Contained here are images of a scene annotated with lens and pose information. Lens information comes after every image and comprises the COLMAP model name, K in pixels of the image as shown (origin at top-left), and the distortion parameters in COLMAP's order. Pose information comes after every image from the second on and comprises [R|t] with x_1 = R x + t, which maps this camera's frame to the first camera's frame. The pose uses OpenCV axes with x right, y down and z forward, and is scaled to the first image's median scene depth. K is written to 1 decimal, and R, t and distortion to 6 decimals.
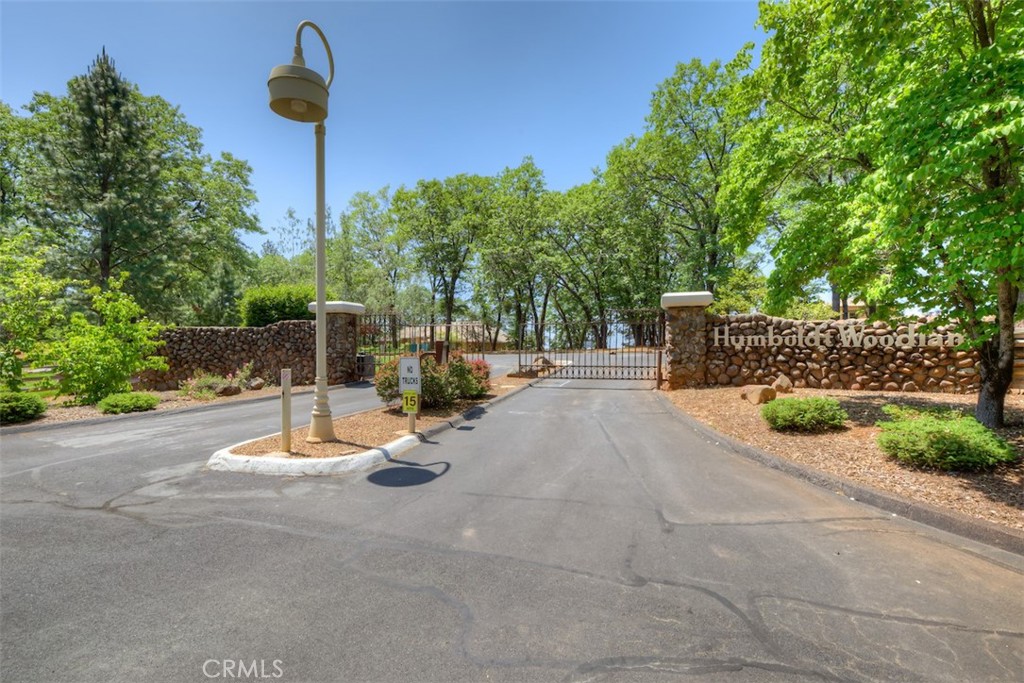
lens RADIAL K [[473.7, 0, 513.5], [0, 473.7, 344.2], [0, 0, 1]] dist [0.000687, 0.000011]
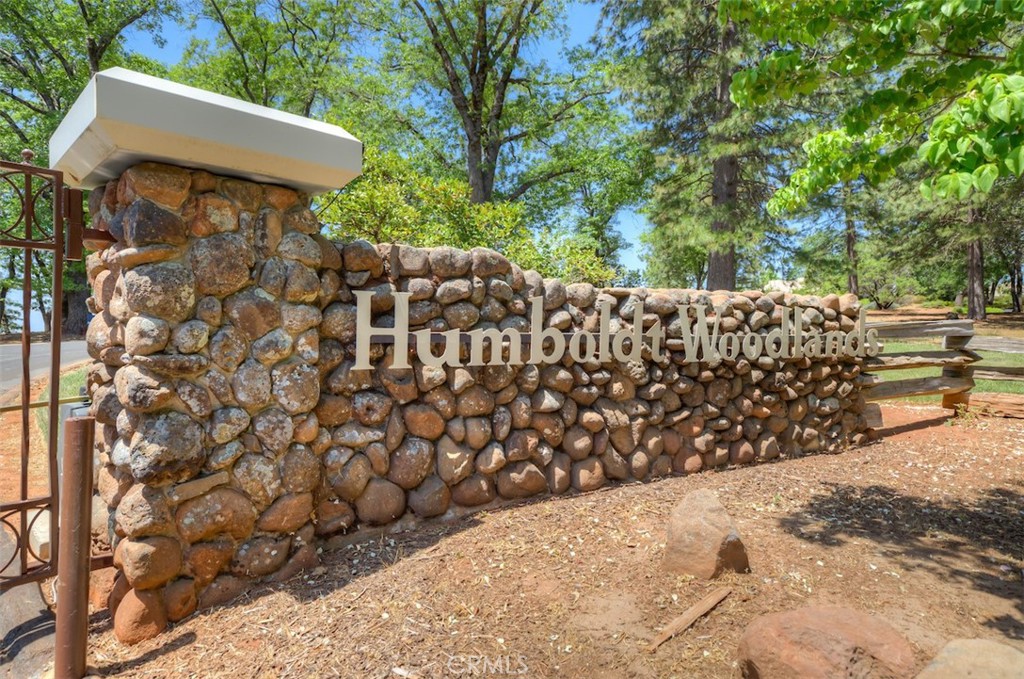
lens RADIAL K [[574.0, 0, 515.0], [0, 574.0, 339.2], [0, 0, 1]] dist [0.004771, 0.000640]
pose [[0.465081, -0.009483, 0.885218, 0.217977], [-0.000499, 0.999940, 0.010974, -0.015323], [-0.885268, -0.005545, 0.465048, 0.826173]]
